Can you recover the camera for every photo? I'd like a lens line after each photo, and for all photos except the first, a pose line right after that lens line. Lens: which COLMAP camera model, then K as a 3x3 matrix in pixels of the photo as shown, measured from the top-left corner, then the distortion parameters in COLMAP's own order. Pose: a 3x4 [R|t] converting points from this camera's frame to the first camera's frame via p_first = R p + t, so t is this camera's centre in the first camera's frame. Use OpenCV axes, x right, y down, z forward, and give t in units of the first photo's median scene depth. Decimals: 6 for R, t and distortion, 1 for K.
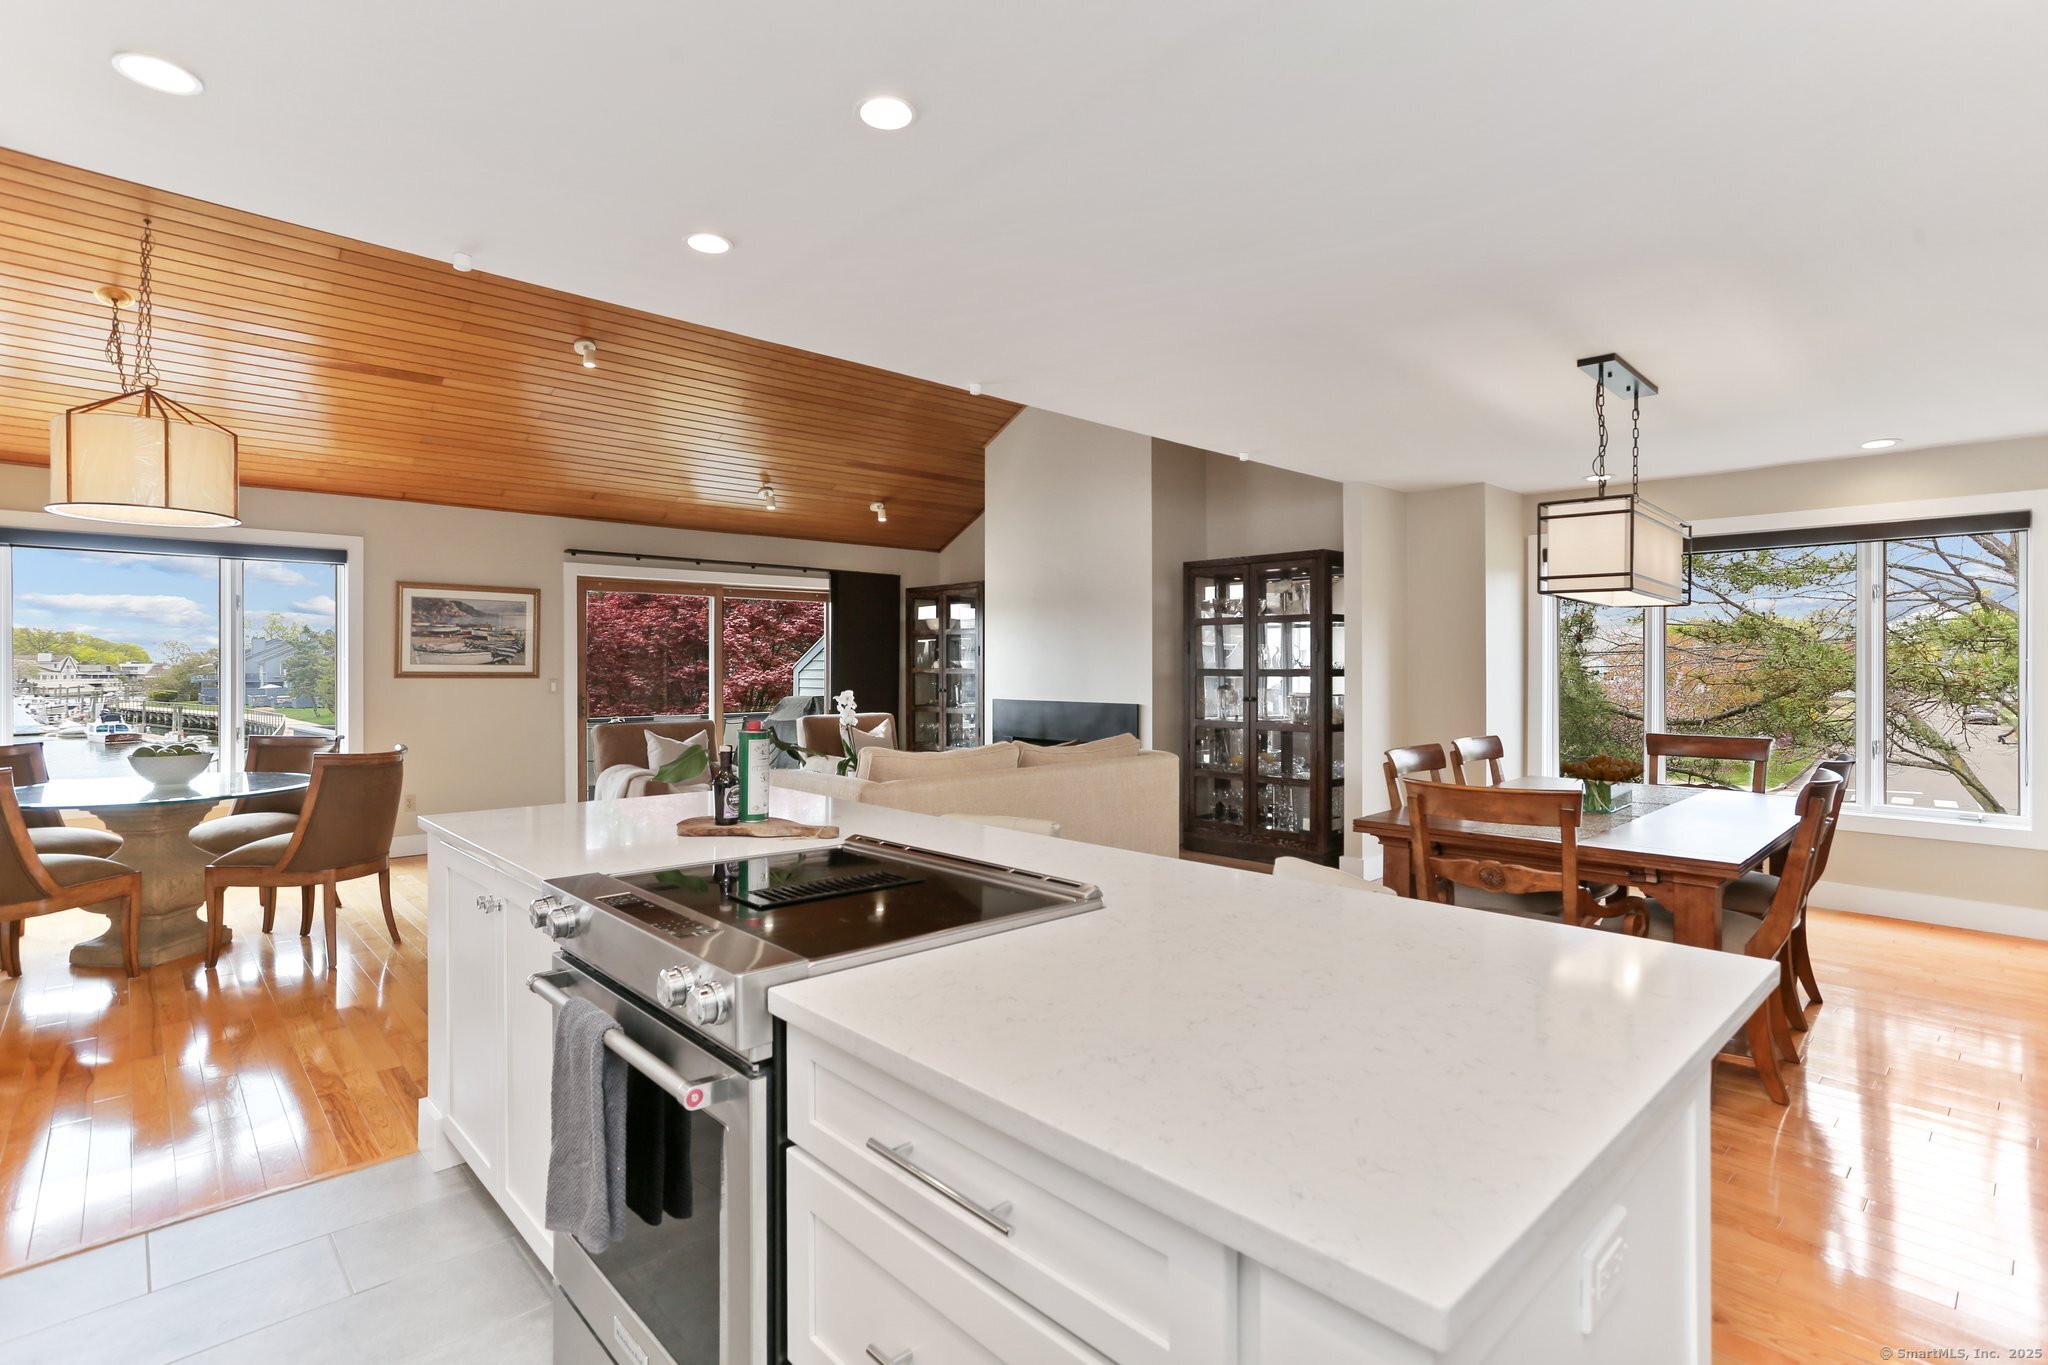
lens RADIAL K [[1001.5, 0, 1015.1], [0, 1001.5, 667.4], [0, 0, 1]] dist [-0.051738, 0.035240]
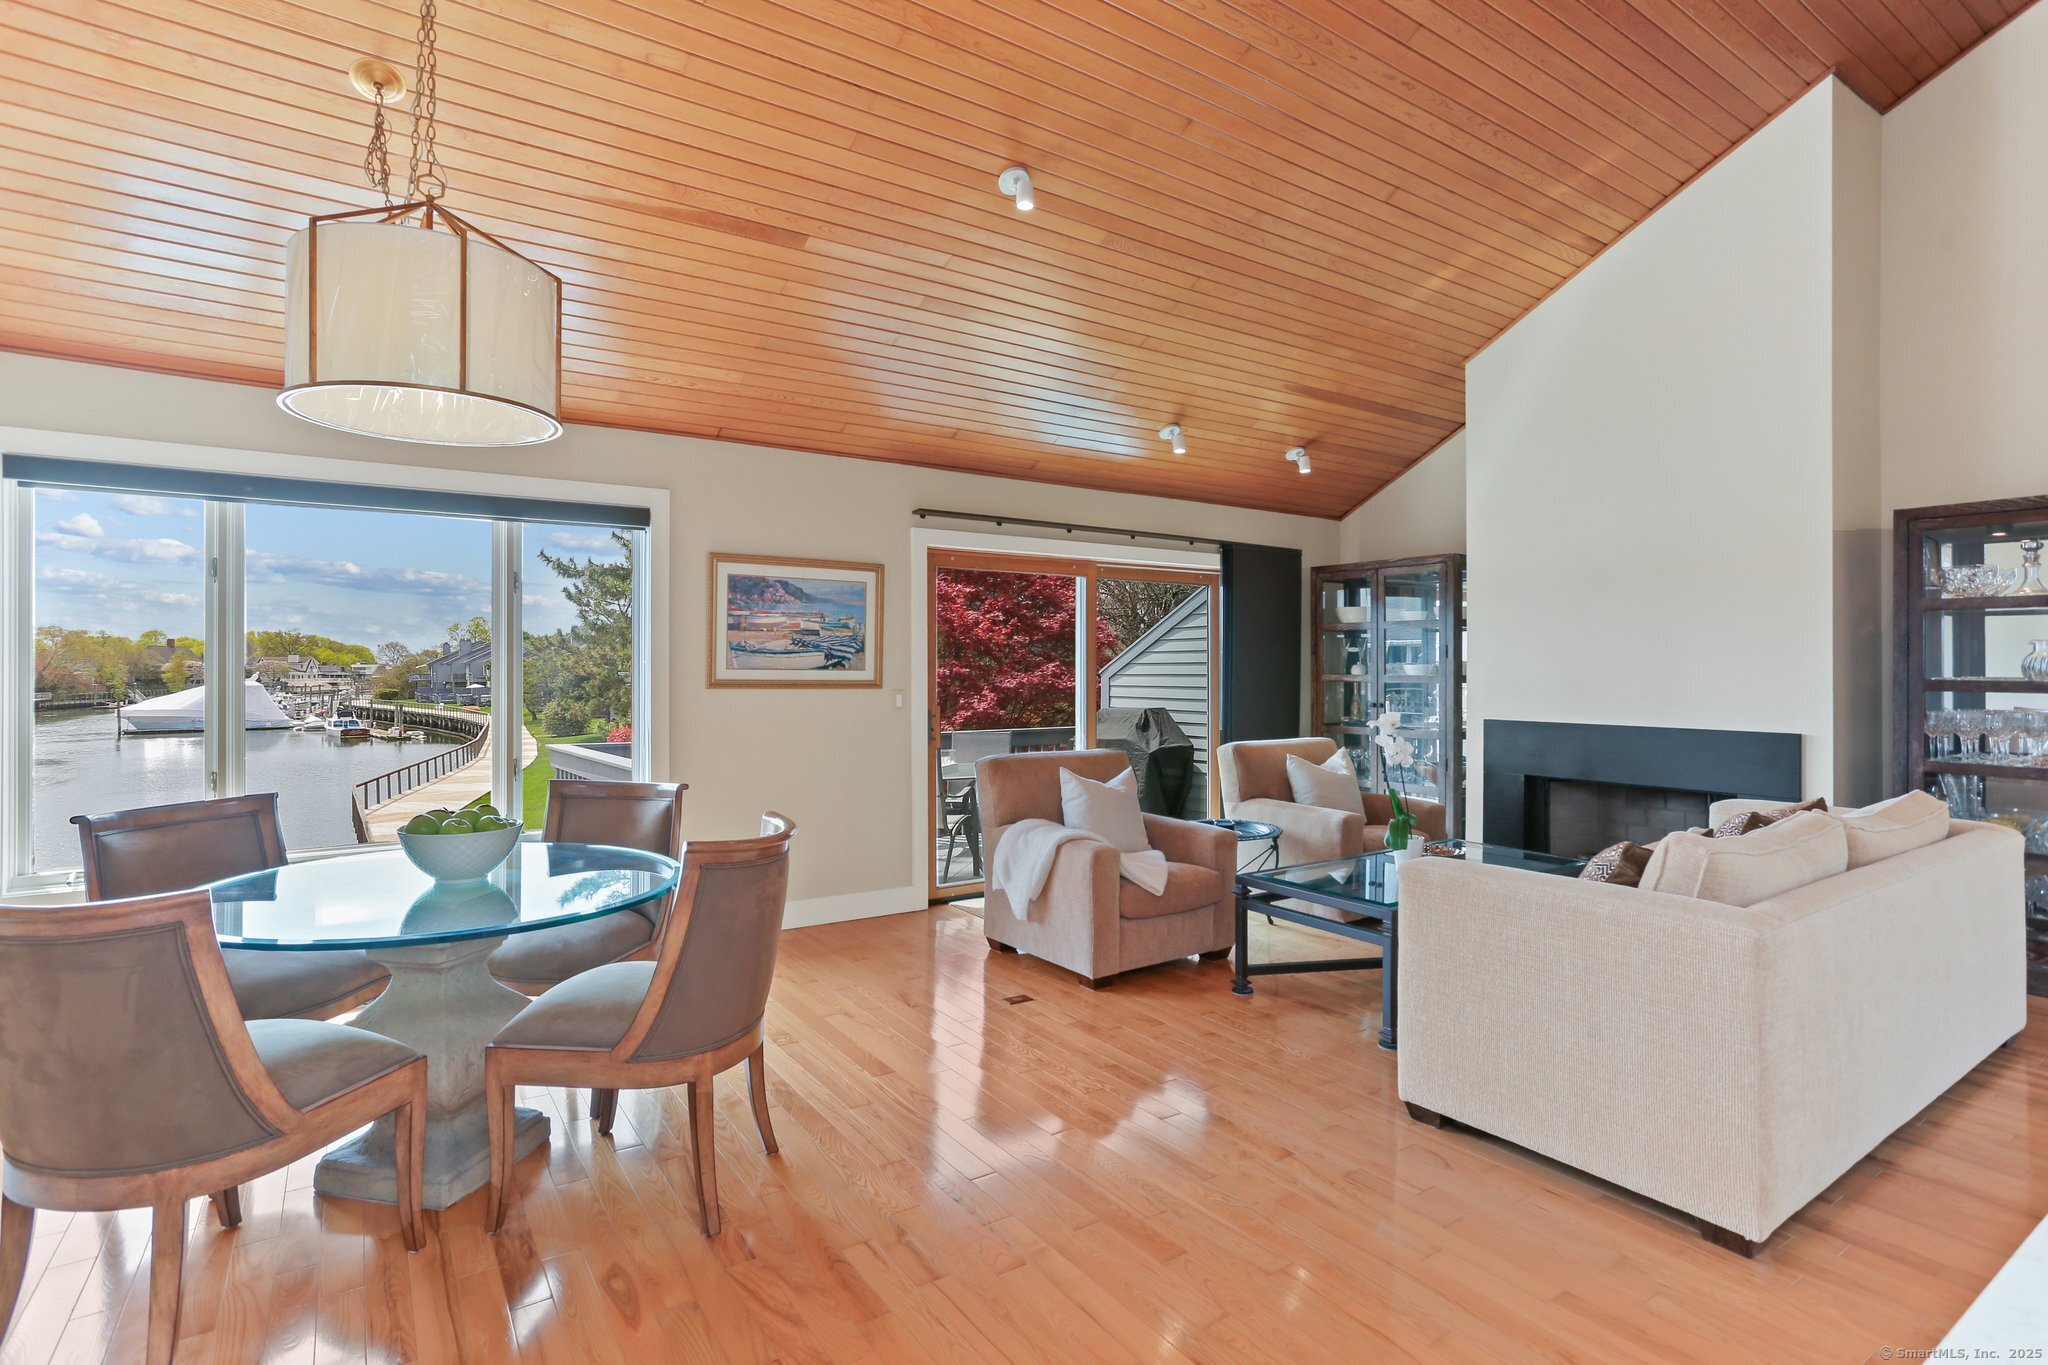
lens RADIAL K [[1021.7, 0, 1017.4], [0, 1021.7, 673.8], [0, 0, 1]] dist [-0.062280, 0.044176]
pose [[0.988414, 0.003362, -0.151747, -0.271603], [-0.002744, 0.999987, 0.004283, -0.003152], [0.151760, -0.003817, 0.988410, 0.282747]]
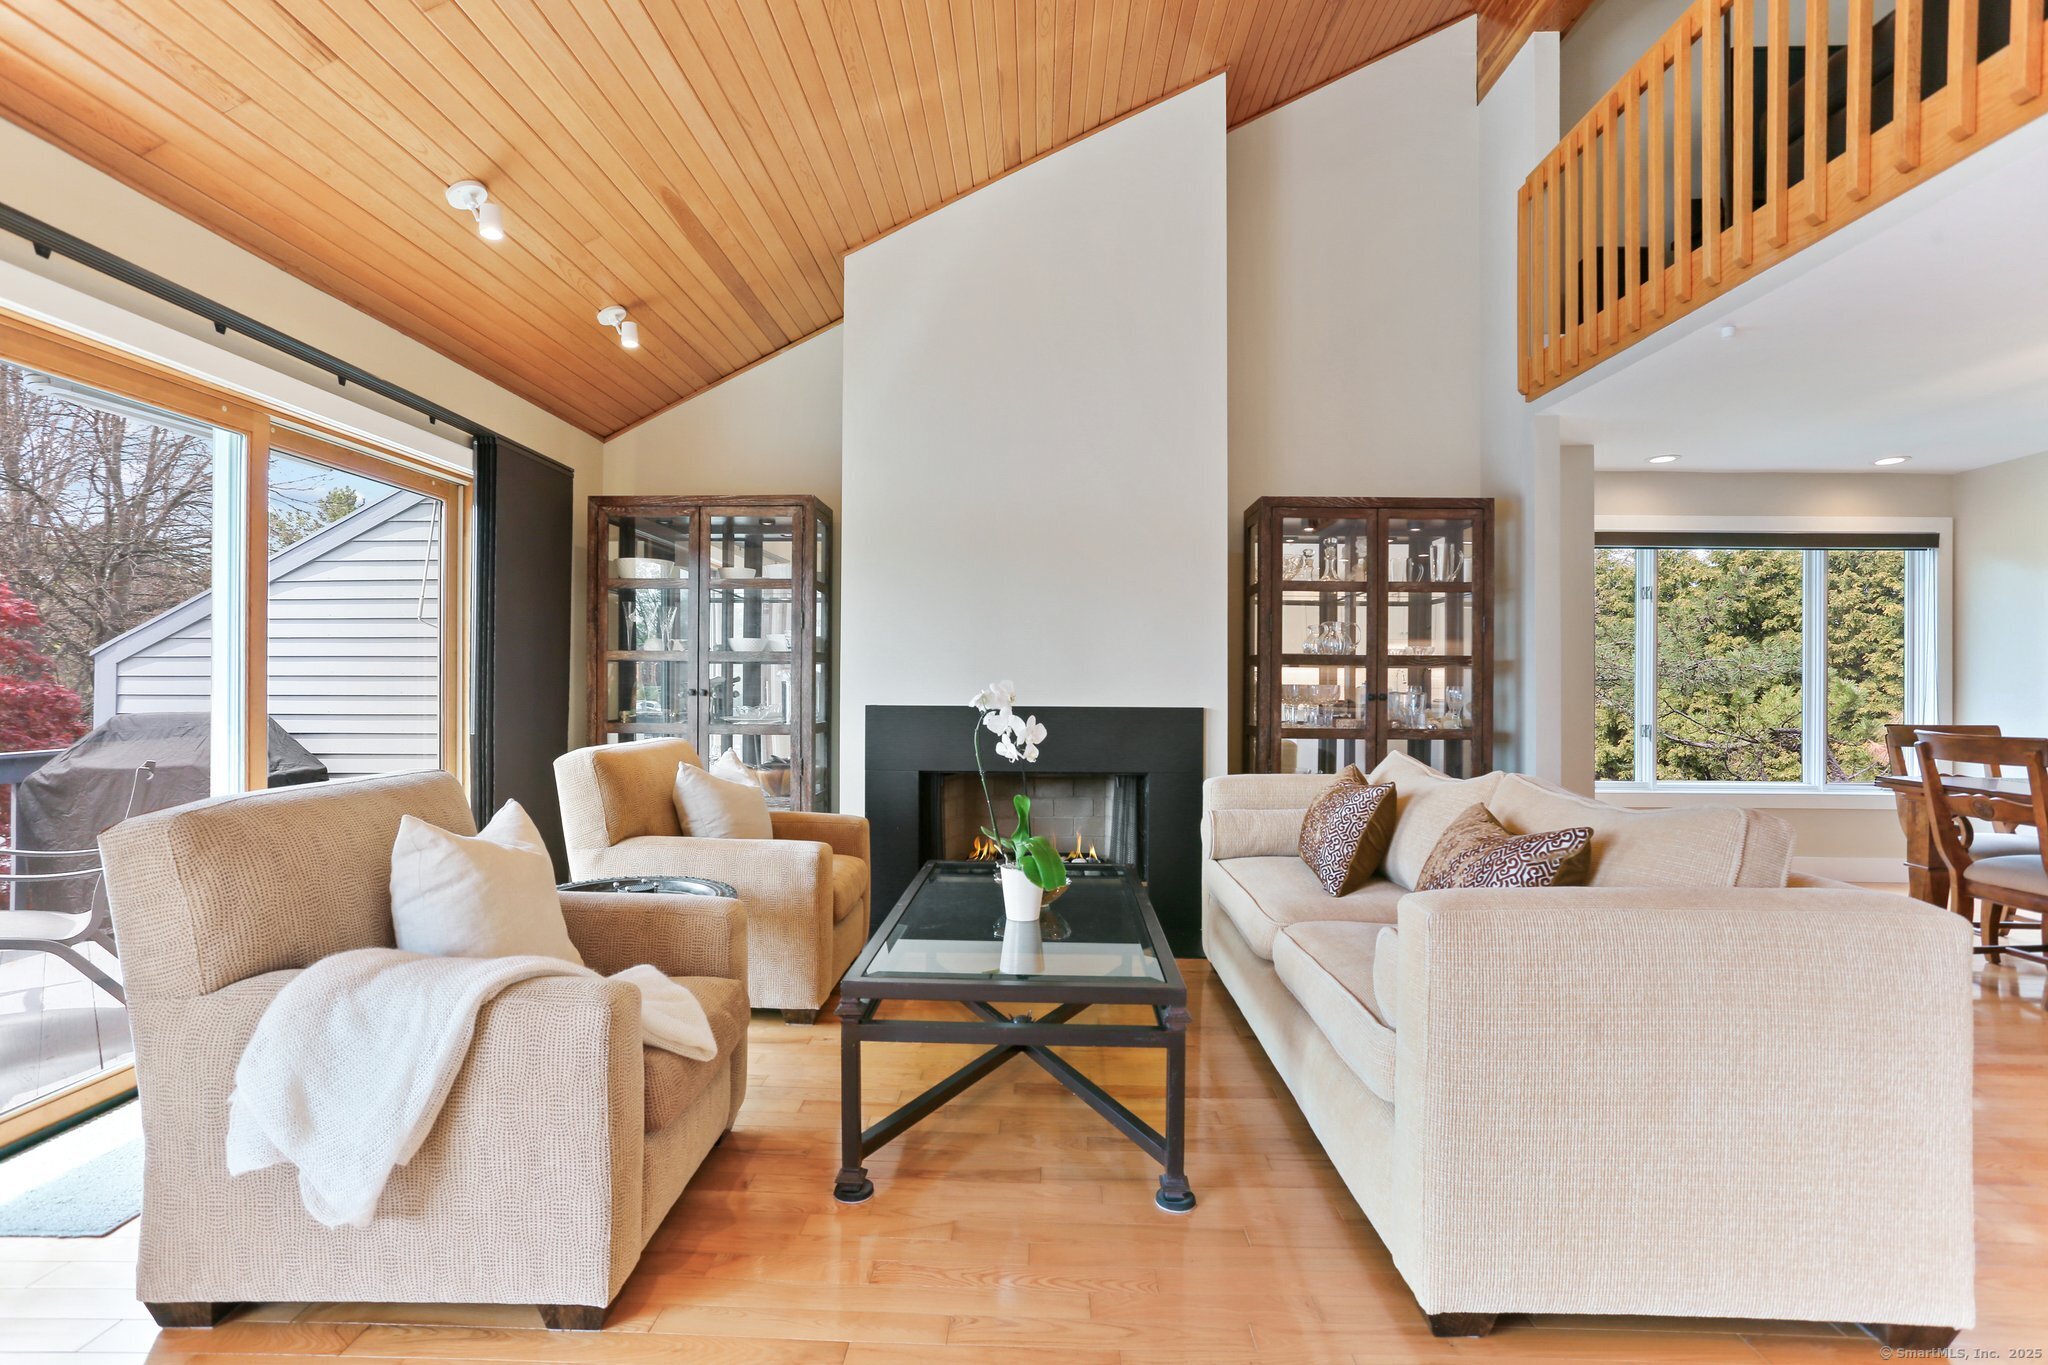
lens RADIAL K [[1010.7, 0, 1024.0], [0, 1010.7, 682.5], [0, 0, 1]] dist [-0.053502, 0.035321]
pose [[0.696212, 0.006025, 0.717811, -0.417124], [-0.004574, 0.999982, -0.003957, 0.023299], [-0.717822, -0.000528, 0.696226, 0.620371]]
